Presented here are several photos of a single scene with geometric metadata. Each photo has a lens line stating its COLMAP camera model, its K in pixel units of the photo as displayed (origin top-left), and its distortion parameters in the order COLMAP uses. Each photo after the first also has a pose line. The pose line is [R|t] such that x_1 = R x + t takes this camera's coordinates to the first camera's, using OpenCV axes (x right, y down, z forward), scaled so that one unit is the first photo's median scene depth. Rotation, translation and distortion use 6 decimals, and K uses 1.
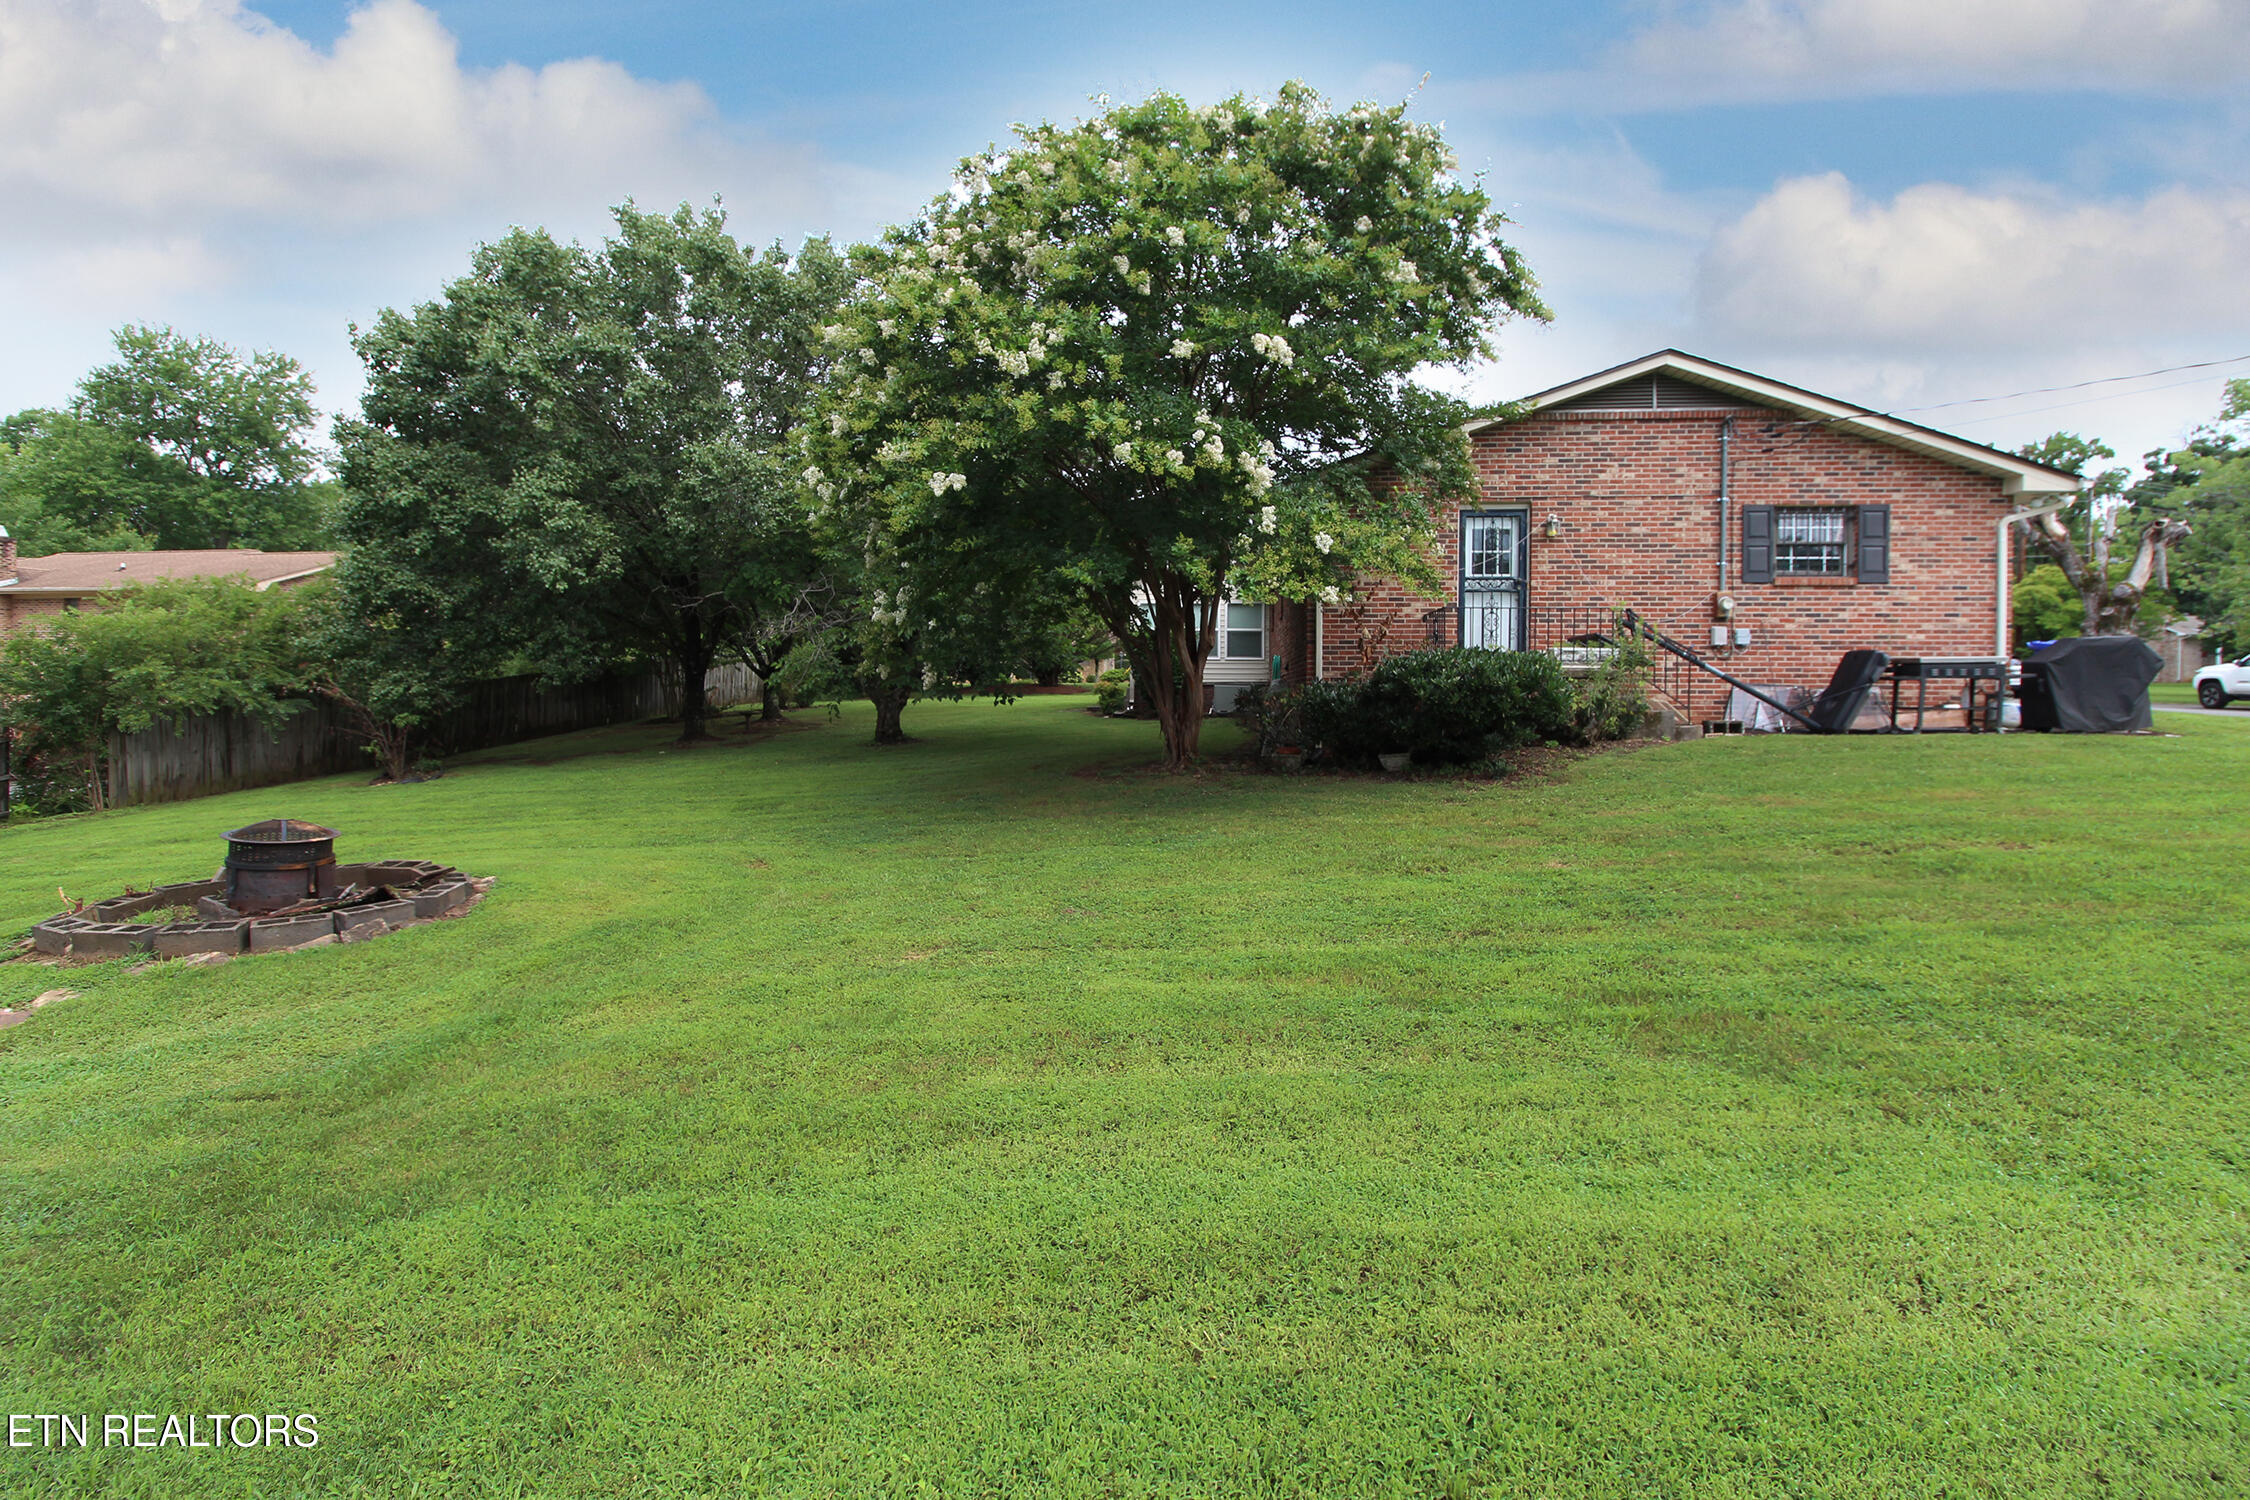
lens RADIAL K [[1047.9, 0, 1124.4], [0, 1047.9, 737.5], [0, 0, 1]] dist [-0.003793, -0.002728]
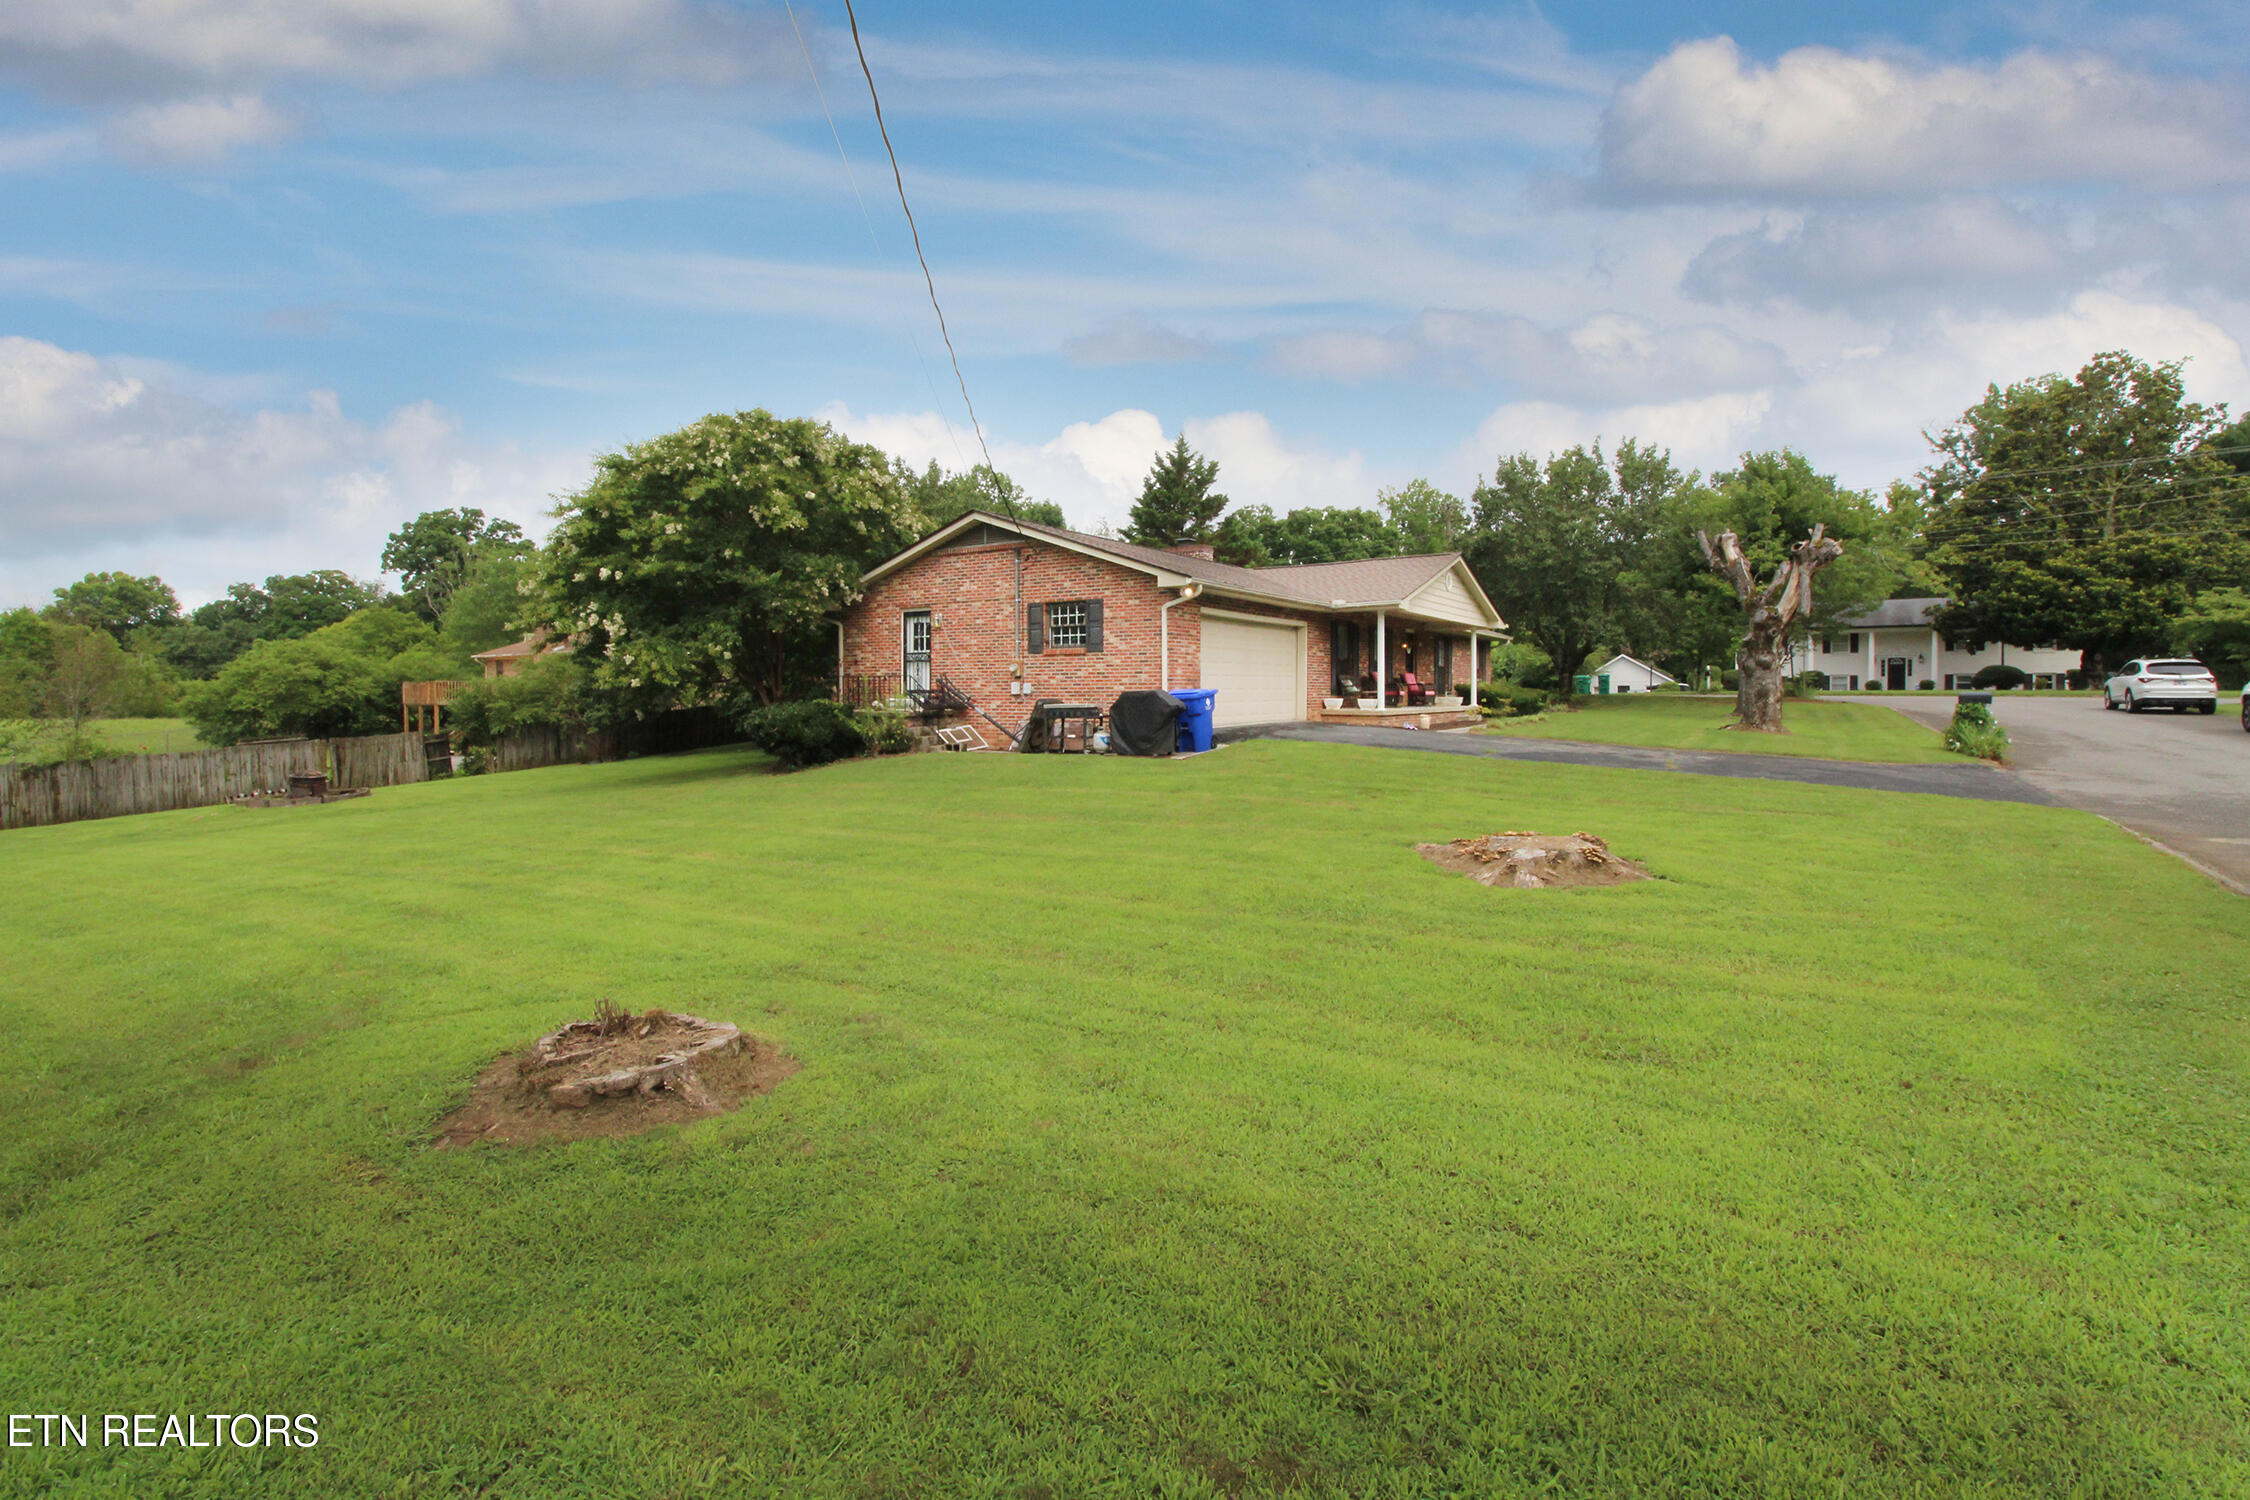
lens RADIAL K [[1047.9, 0, 1118.1], [0, 1047.9, 727.5], [0, 0, 1]] dist [-0.003793, -0.002728]
pose [[0.881009, 0.004522, -0.473078, 1.440057], [-0.004106, 0.999990, 0.001911, -0.041979], [0.473081, 0.000259, 0.881019, -0.299405]]
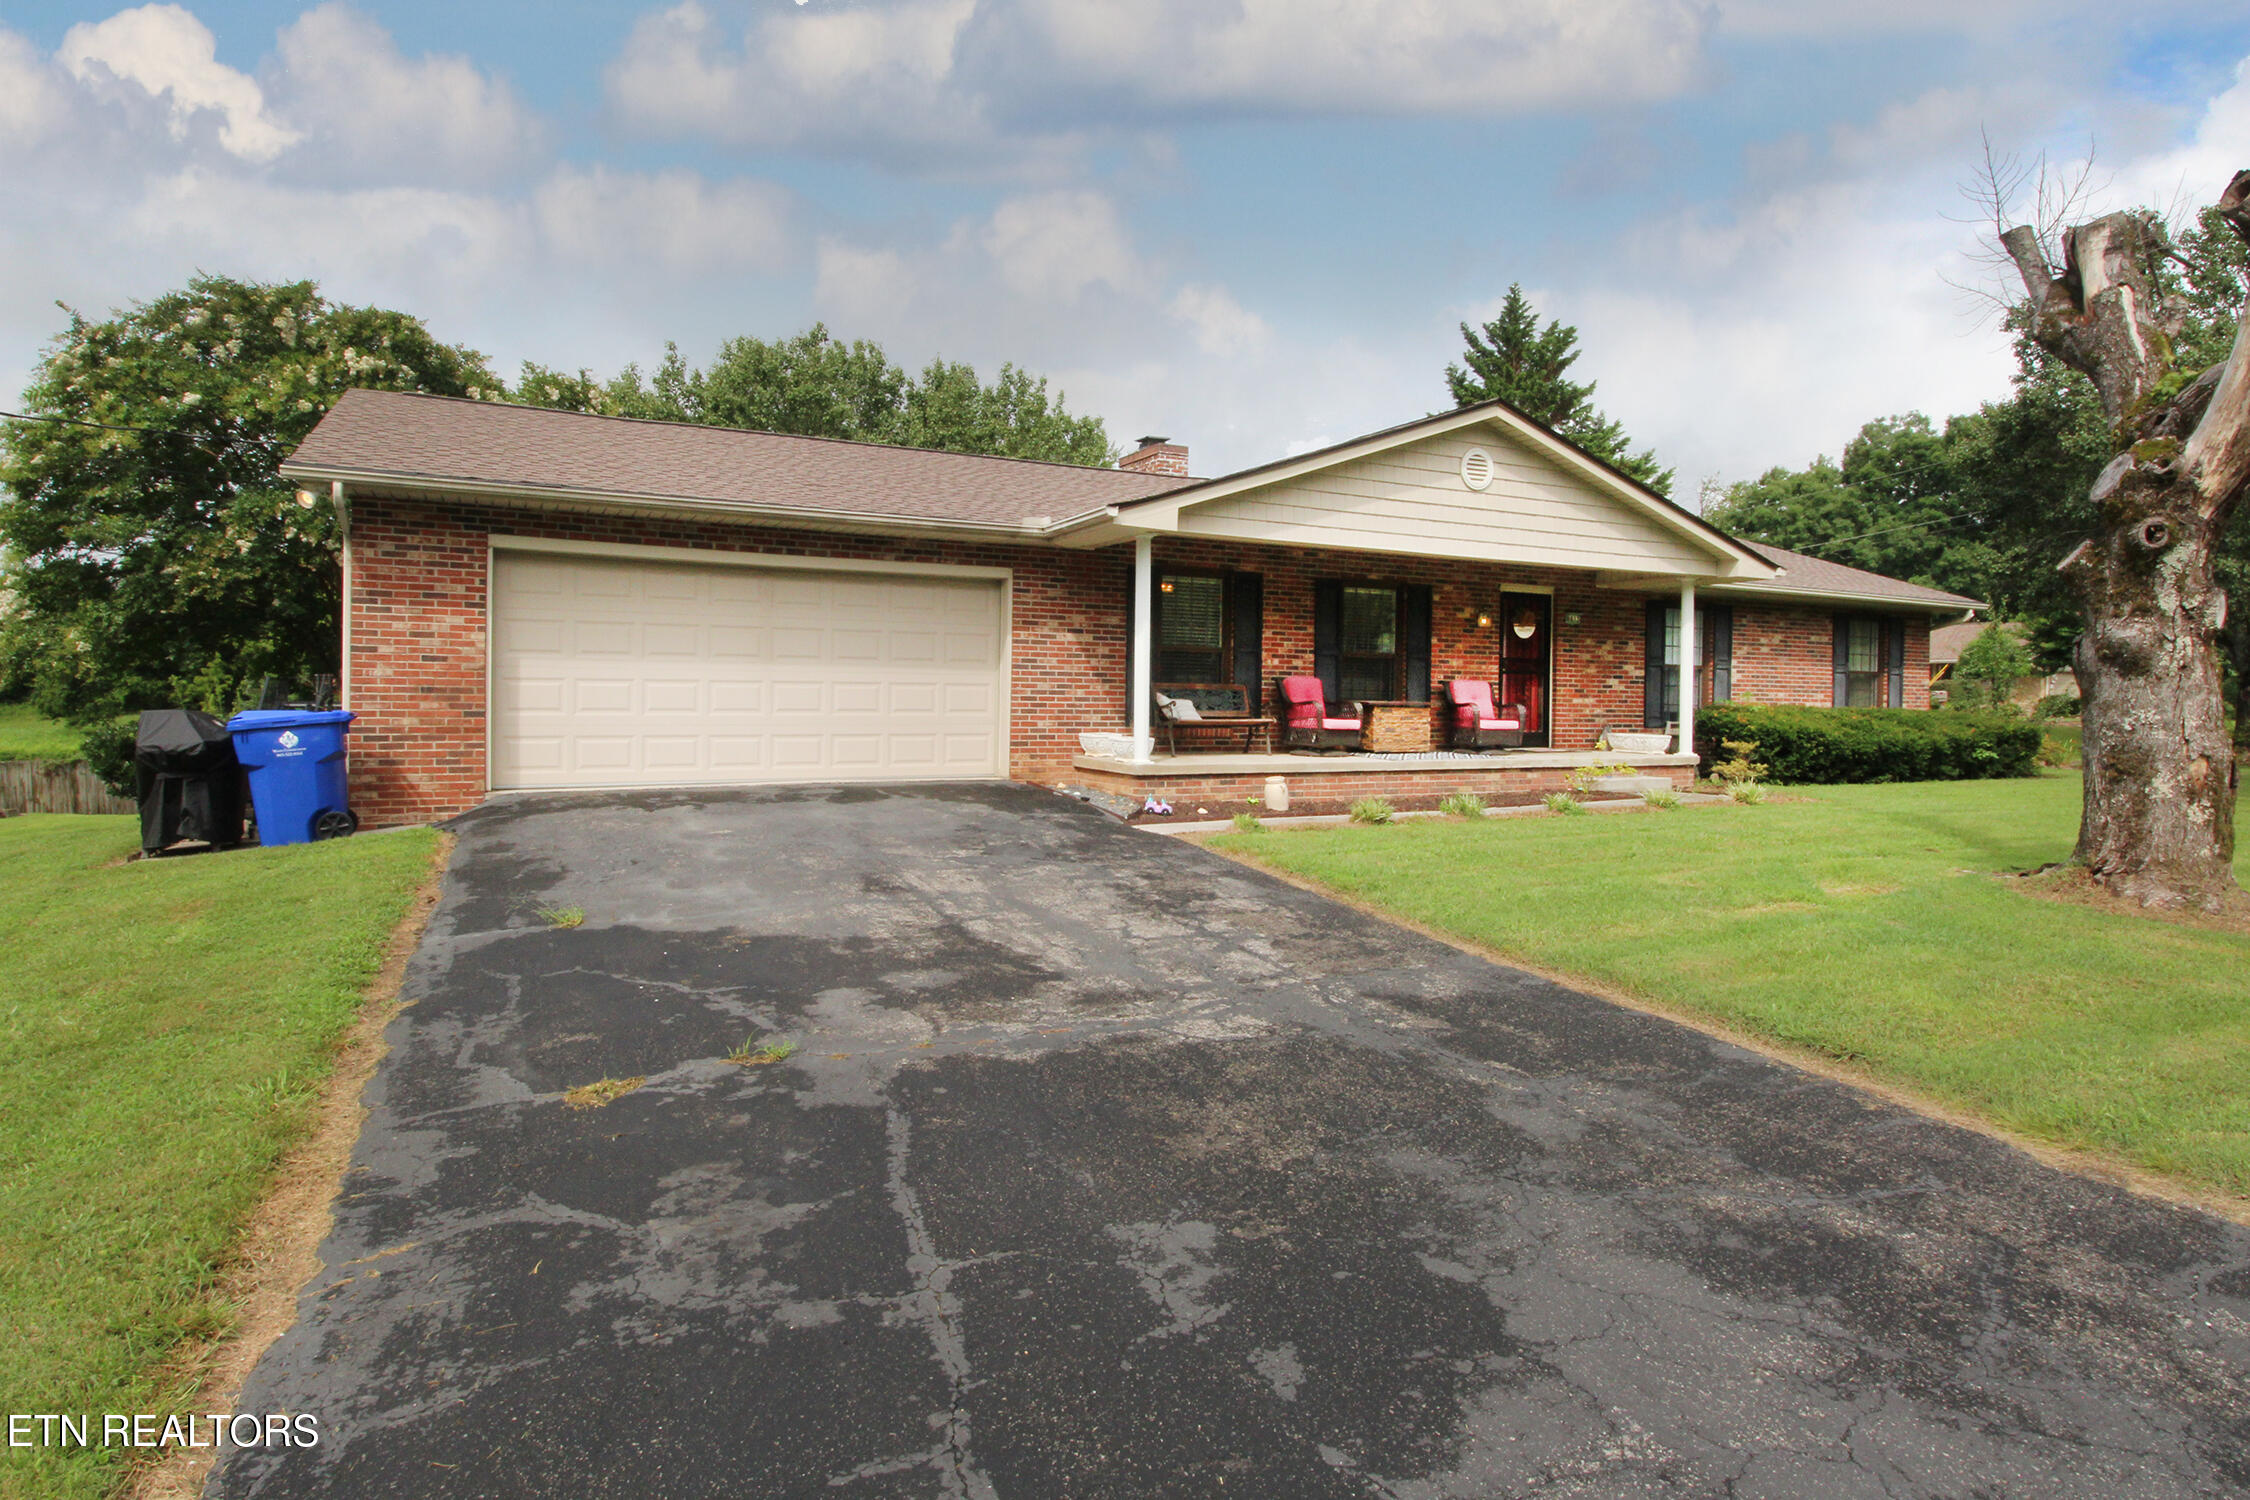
lens RADIAL K [[1261.6, 0, 1116.4], [0, 1261.6, 732.0], [0, 0, 1]] dist [-0.007206, -0.003899]
pose [[0.533582, 0.021180, -0.845483, 1.773028], [-0.033640, 0.999427, 0.003806, -0.096428], [0.845079, 0.026411, 0.533989, 0.964647]]
